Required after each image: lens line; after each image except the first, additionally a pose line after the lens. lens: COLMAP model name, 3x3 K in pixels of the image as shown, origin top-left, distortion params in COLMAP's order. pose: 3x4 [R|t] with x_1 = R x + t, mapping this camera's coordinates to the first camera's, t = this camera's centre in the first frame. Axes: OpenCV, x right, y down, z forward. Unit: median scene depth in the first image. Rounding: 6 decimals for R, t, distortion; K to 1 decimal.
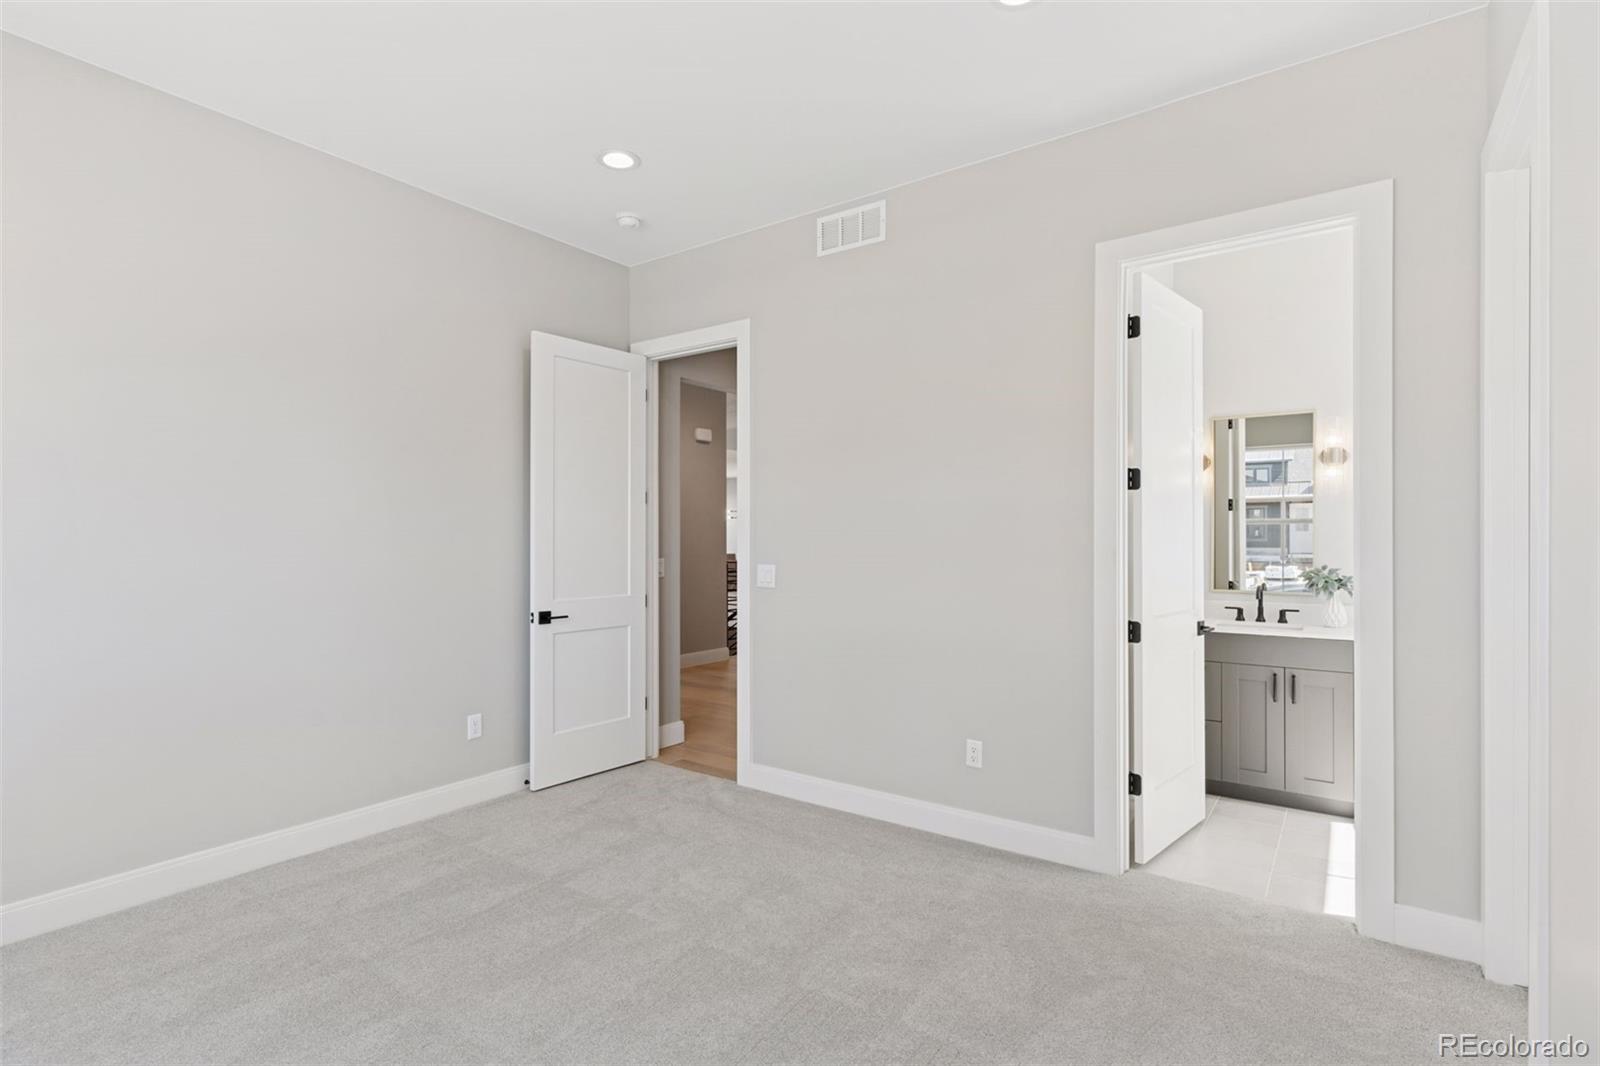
lens RADIAL K [[768.0, 0, 794.2], [0, 768.0, 538.2], [0, 0, 1]] dist [0.002080, 0.000287]
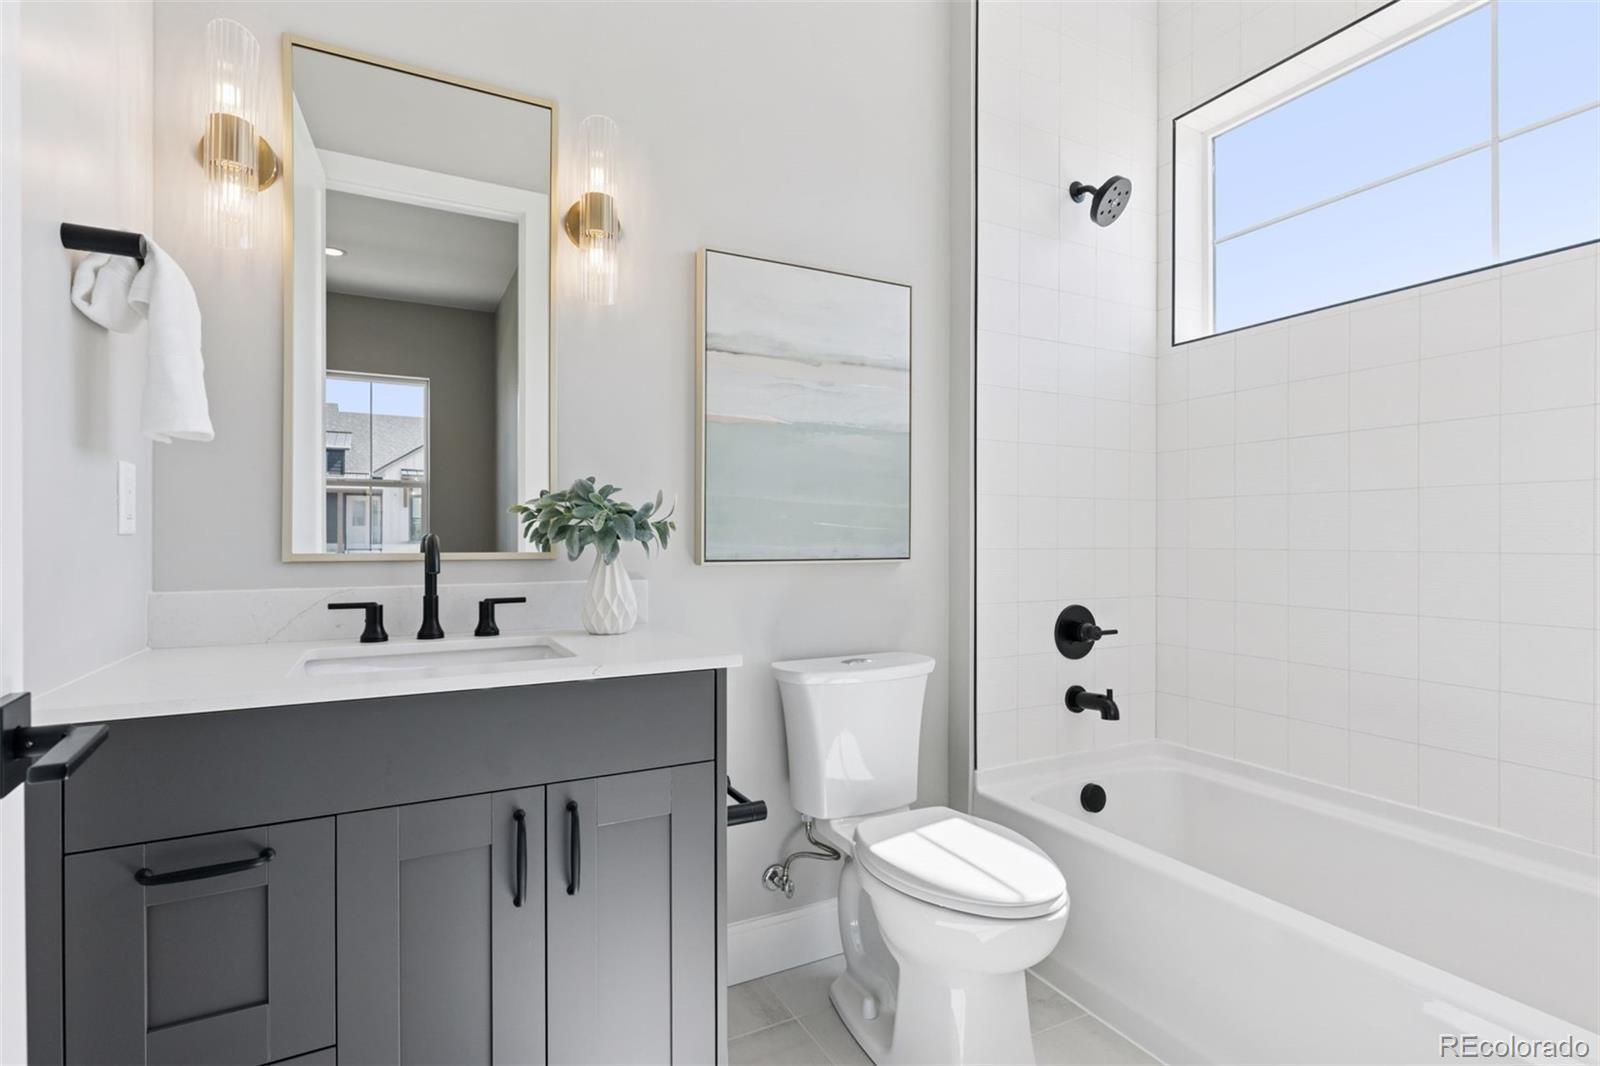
lens RADIAL K [[768.0, 0, 794.2], [0, 768.0, 538.2], [0, 0, 1]] dist [0.002080, 0.000287]
pose [[0.445255, 0.004545, 0.895392, 0.372830], [-0.002268, 0.999990, -0.003948, 0.065004], [-0.895401, -0.000273, 0.445261, 0.709695]]
